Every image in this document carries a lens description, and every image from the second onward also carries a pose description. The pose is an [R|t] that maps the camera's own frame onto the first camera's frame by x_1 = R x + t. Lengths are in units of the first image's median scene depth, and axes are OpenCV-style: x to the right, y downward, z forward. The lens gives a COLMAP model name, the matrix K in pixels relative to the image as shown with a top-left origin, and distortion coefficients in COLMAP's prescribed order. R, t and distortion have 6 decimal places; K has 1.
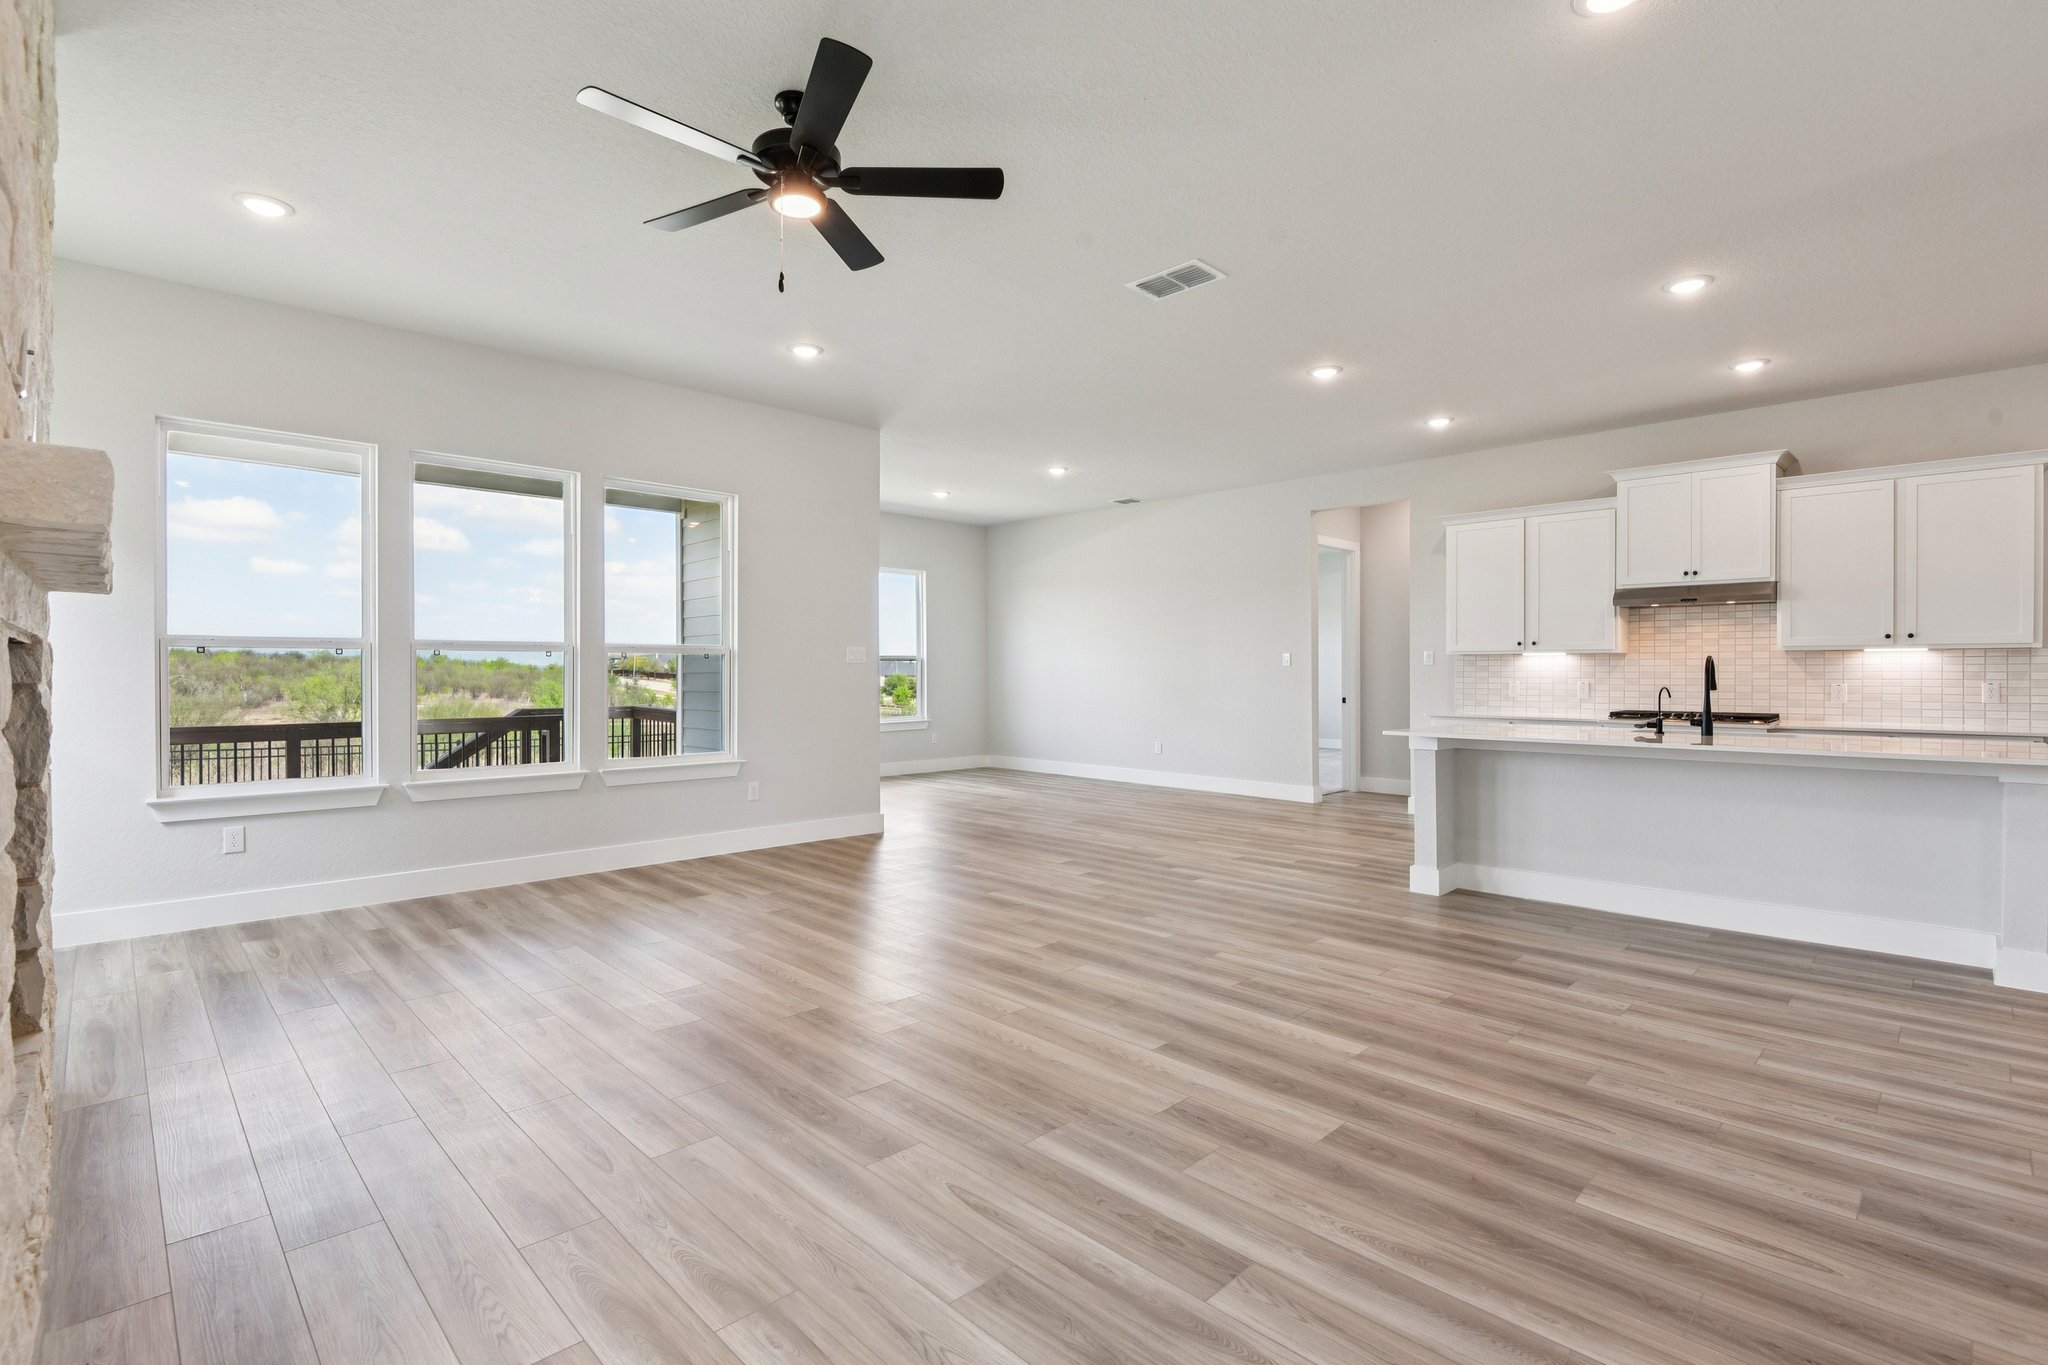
lens RADIAL K [[951.4, 0, 1034.1], [0, 951.4, 672.8], [0, 0, 1]] dist [0.000881, -0.001572]
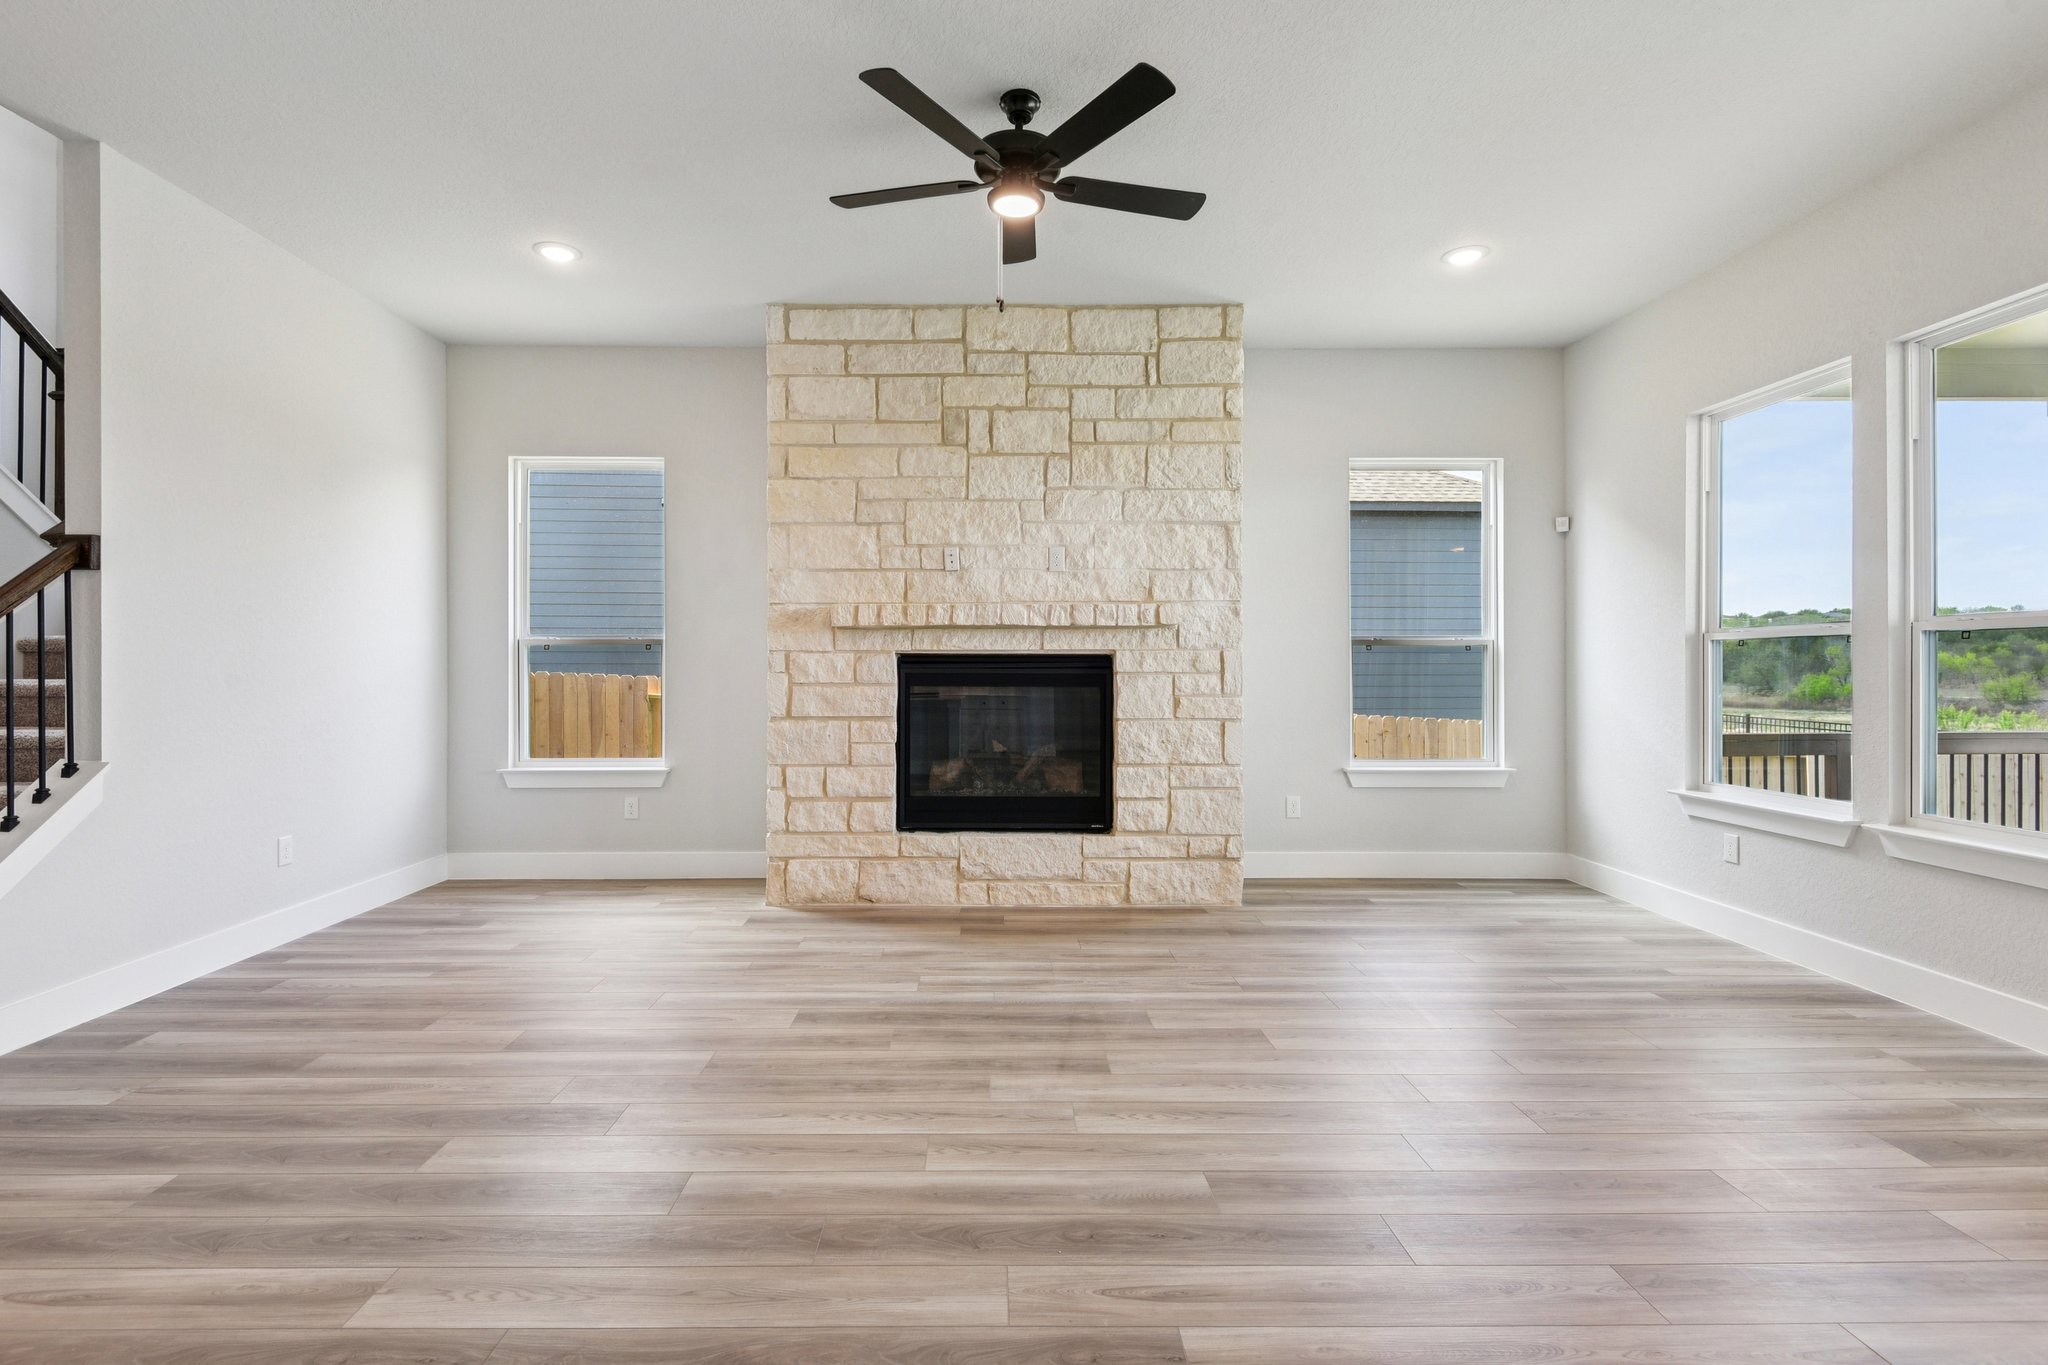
lens RADIAL K [[951.4, 0, 1014.5], [0, 951.4, 677.1], [0, 0, 1]] dist [0.000881, -0.001572]
pose [[-0.692121, 0.004607, -0.721767, 0.529253], [-0.000351, 0.999977, 0.006720, 0.000008], [0.721782, 0.004904, -0.692104, 1.846400]]
